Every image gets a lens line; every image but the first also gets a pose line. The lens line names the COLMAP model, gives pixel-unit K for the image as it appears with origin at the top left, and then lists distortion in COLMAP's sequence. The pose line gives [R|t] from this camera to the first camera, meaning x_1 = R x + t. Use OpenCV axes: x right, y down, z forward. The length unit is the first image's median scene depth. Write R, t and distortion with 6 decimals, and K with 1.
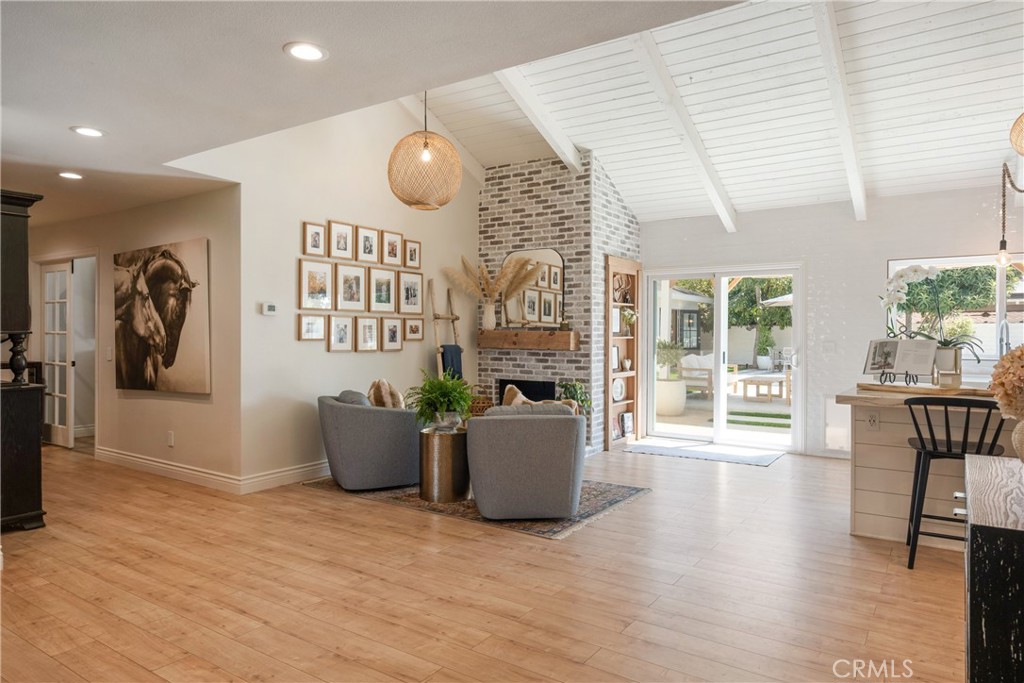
lens RADIAL K [[640.3, 0, 505.4], [0, 640.3, 339.2], [0, 0, 1]] dist [0.006014, 0.000301]
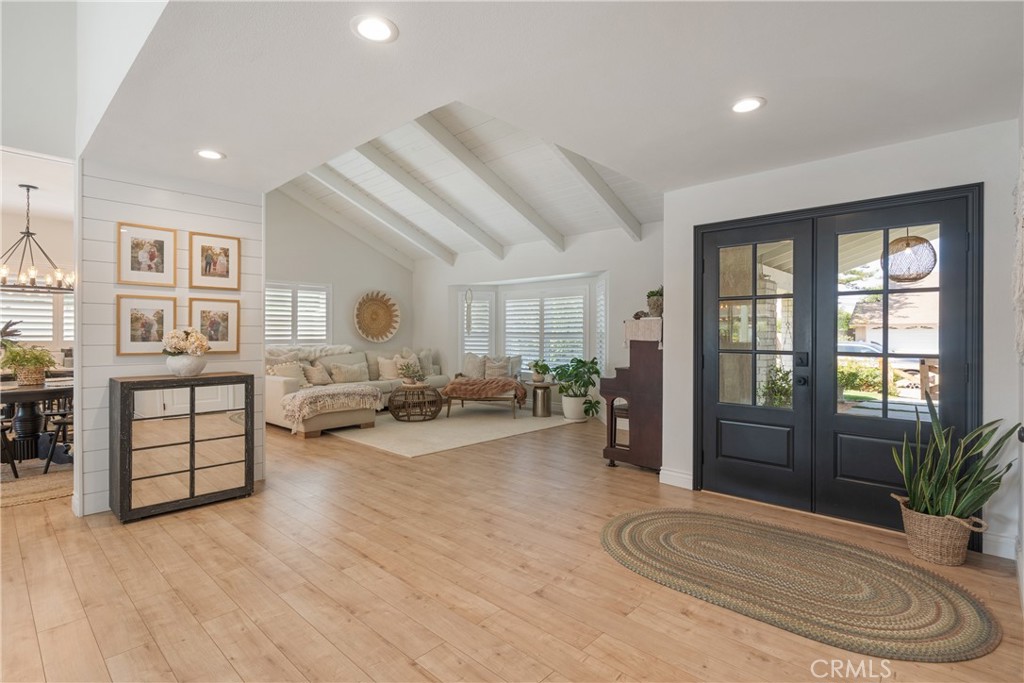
lens RADIAL K [[497.8, 0, 507.3], [0, 497.8, 334.5], [0, 0, 1]] dist [0.000949, 0.001214]
pose [[-0.988172, -0.007206, 0.153177, -0.275141], [-0.005570, 0.999923, 0.011109, -0.005438], [-0.153245, 0.010125, -0.988136, 0.755235]]
